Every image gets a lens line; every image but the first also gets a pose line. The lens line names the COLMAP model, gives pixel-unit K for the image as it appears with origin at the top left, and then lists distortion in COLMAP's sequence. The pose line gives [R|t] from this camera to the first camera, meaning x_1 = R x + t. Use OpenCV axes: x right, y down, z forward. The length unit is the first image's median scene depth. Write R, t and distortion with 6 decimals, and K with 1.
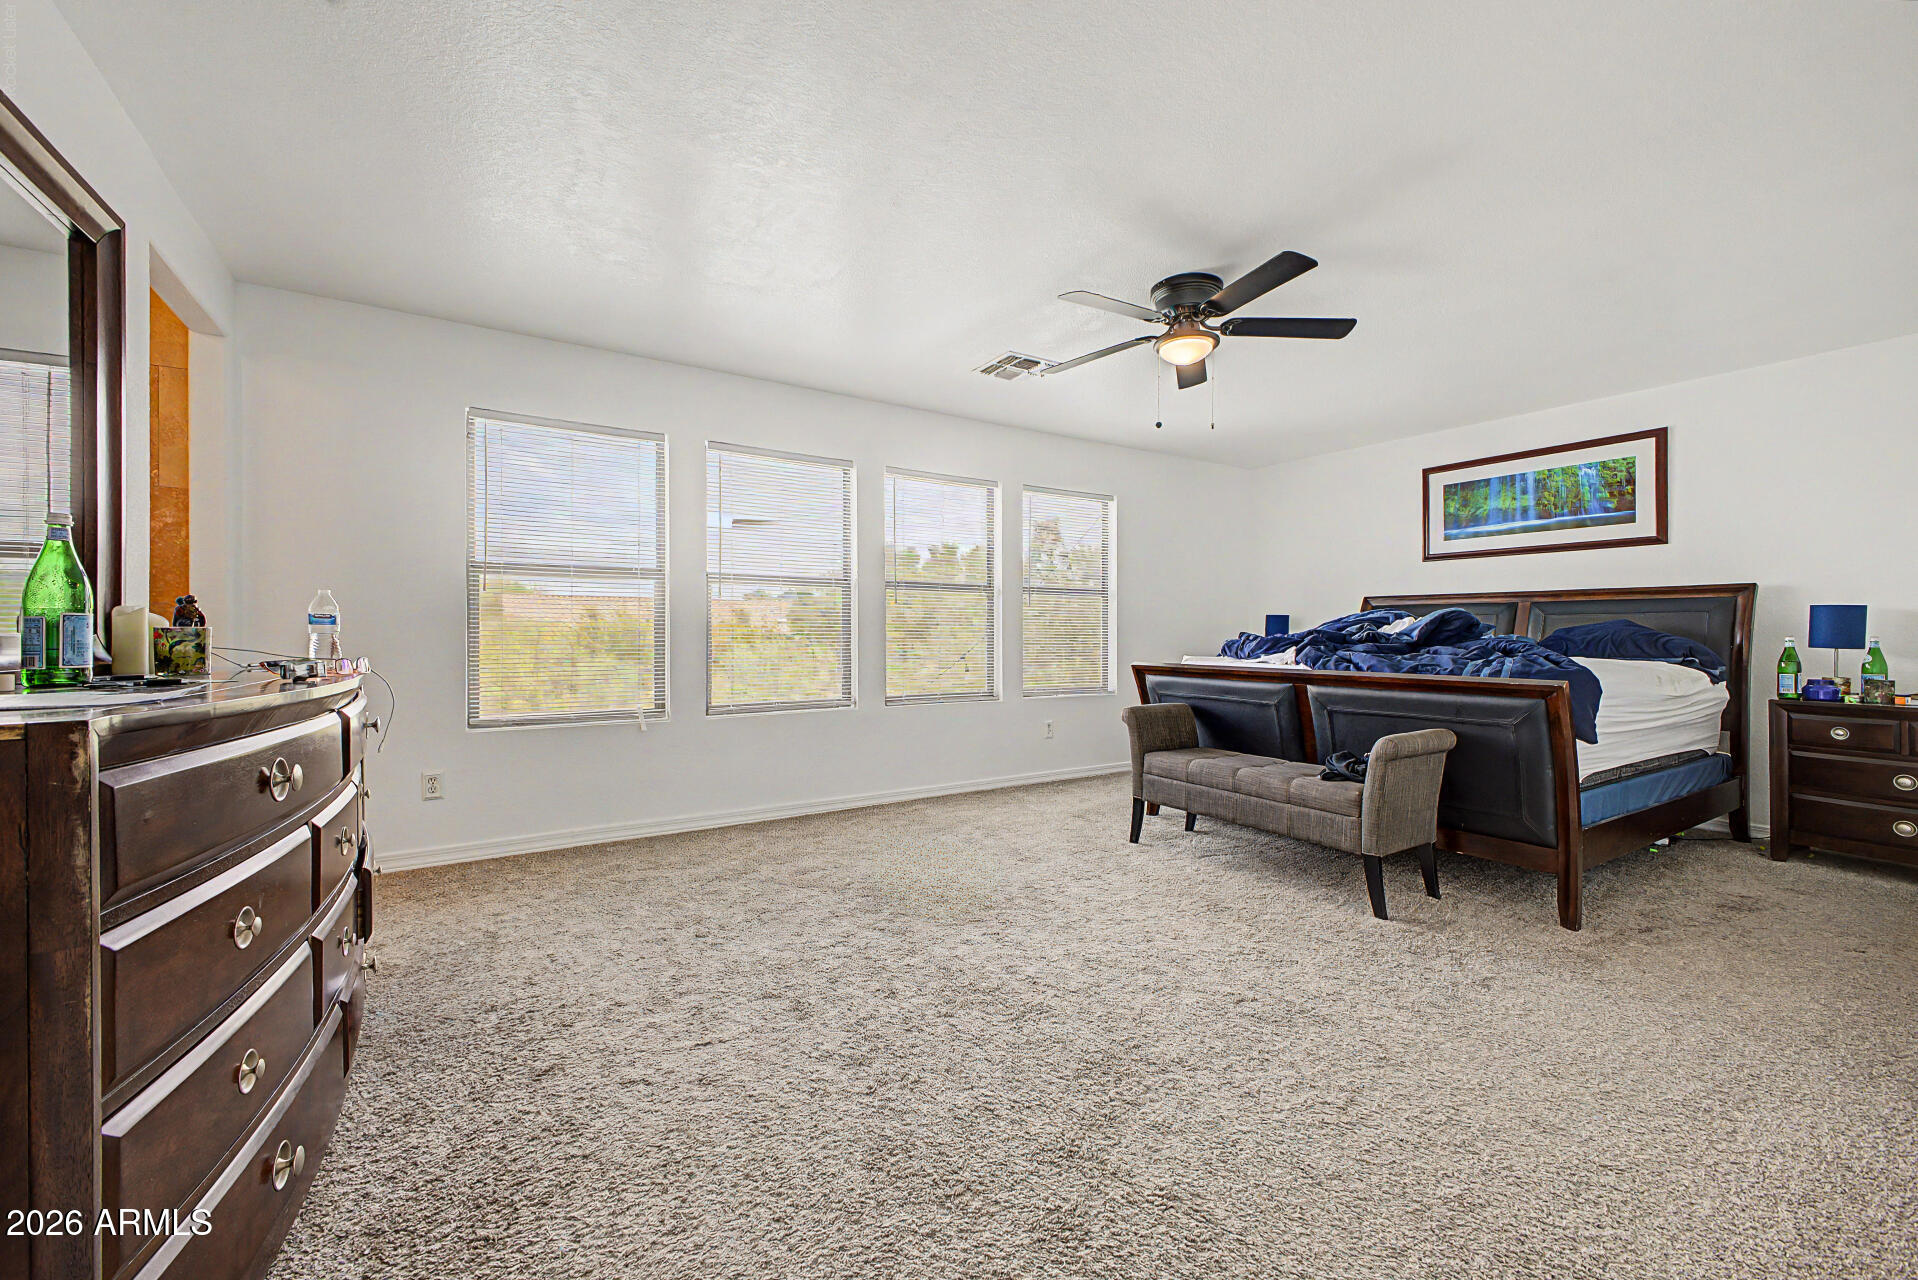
lens RADIAL K [[763.1, 0, 960.7], [0, 763.1, 631.8], [0, 0, 1]] dist [0.021686, -0.006210]
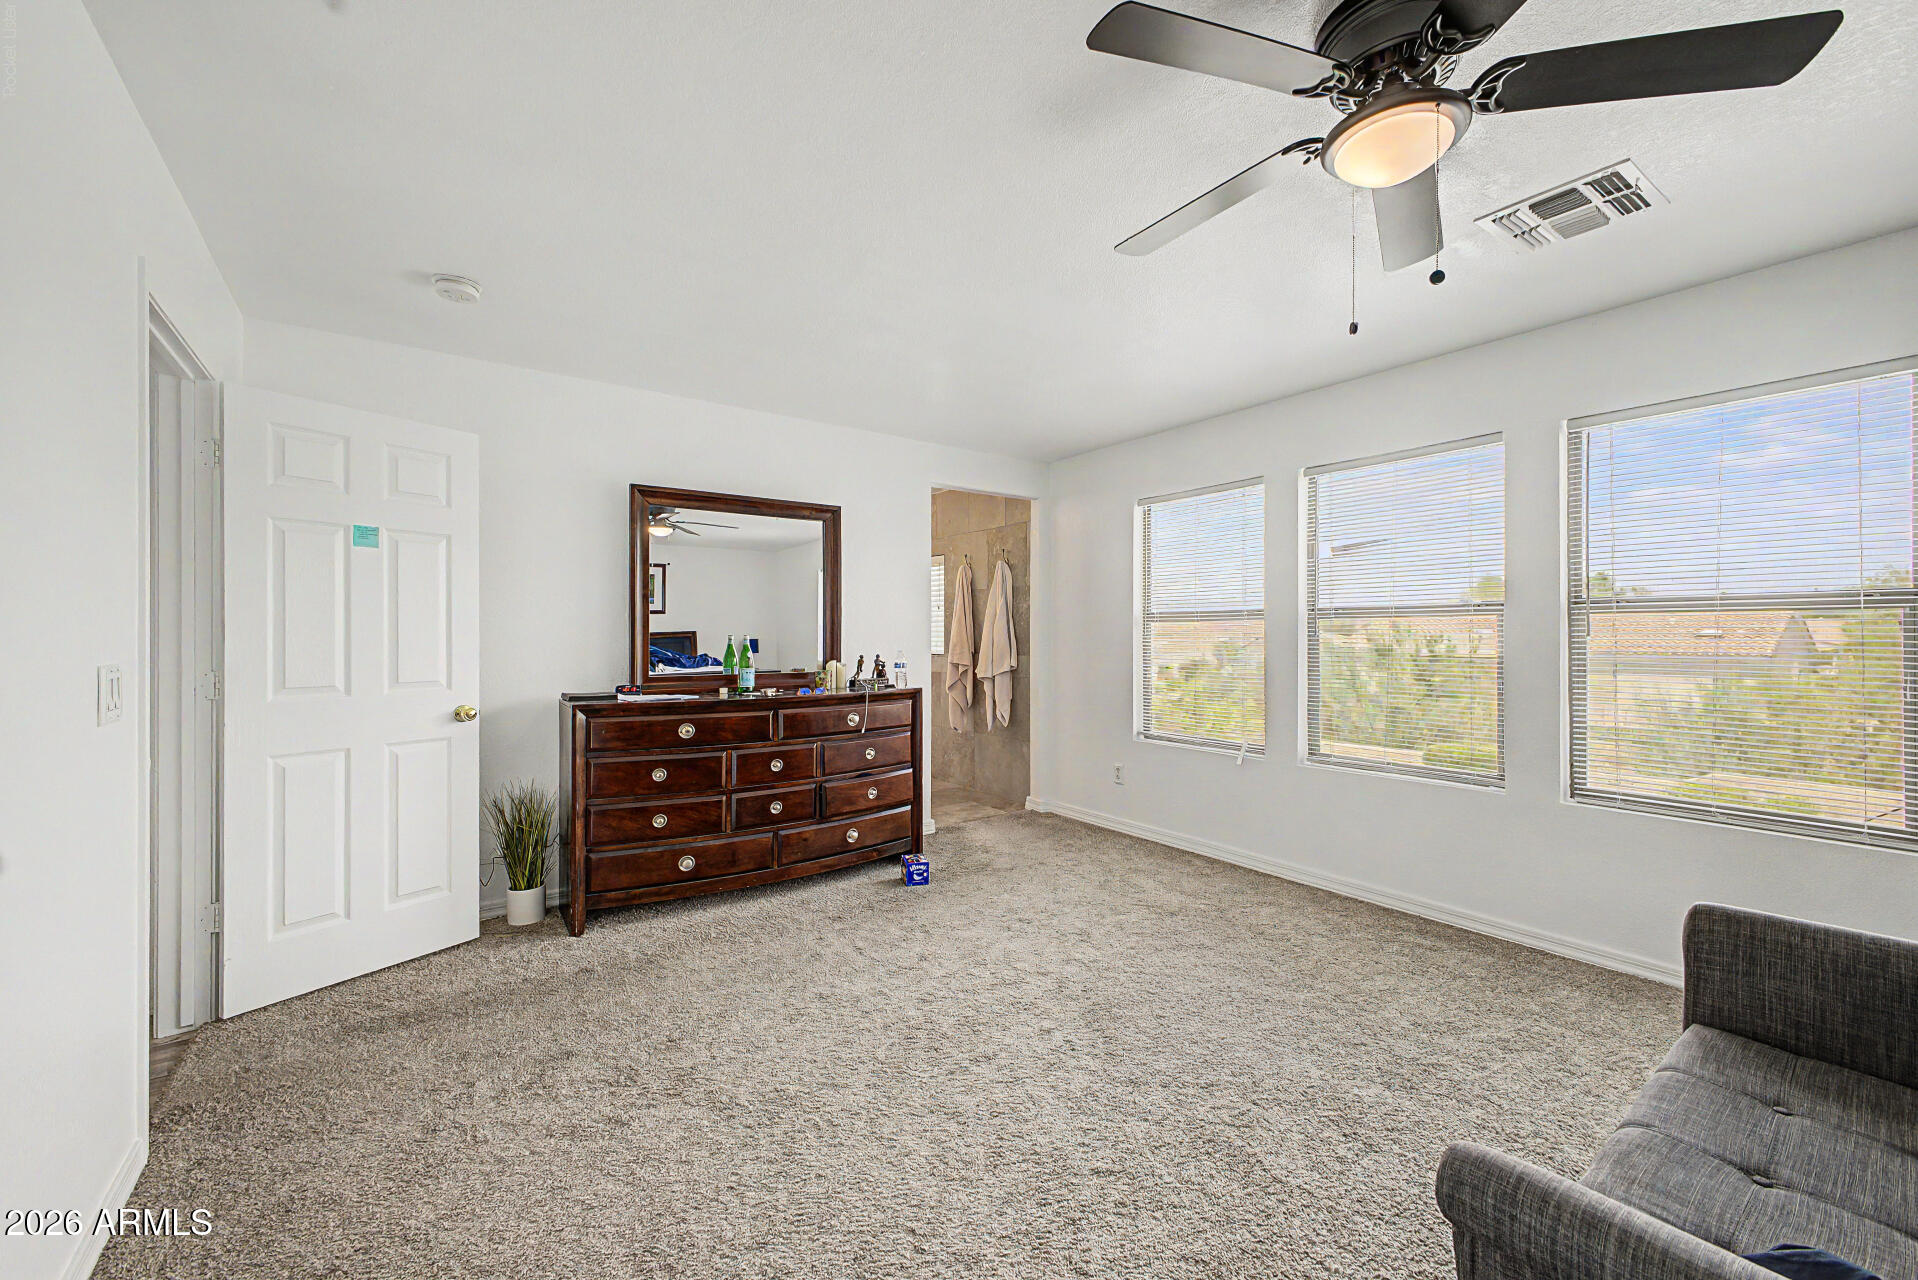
lens RADIAL K [[763.1, 0, 960.7], [0, 763.1, 631.8], [0, 0, 1]] dist [0.021686, -0.006210]
pose [[0.054036, -0.003640, -0.998532, 0.769186], [-0.000600, 0.999993, -0.003678, -0.060758], [0.998539, 0.000798, 0.054033, 0.703826]]
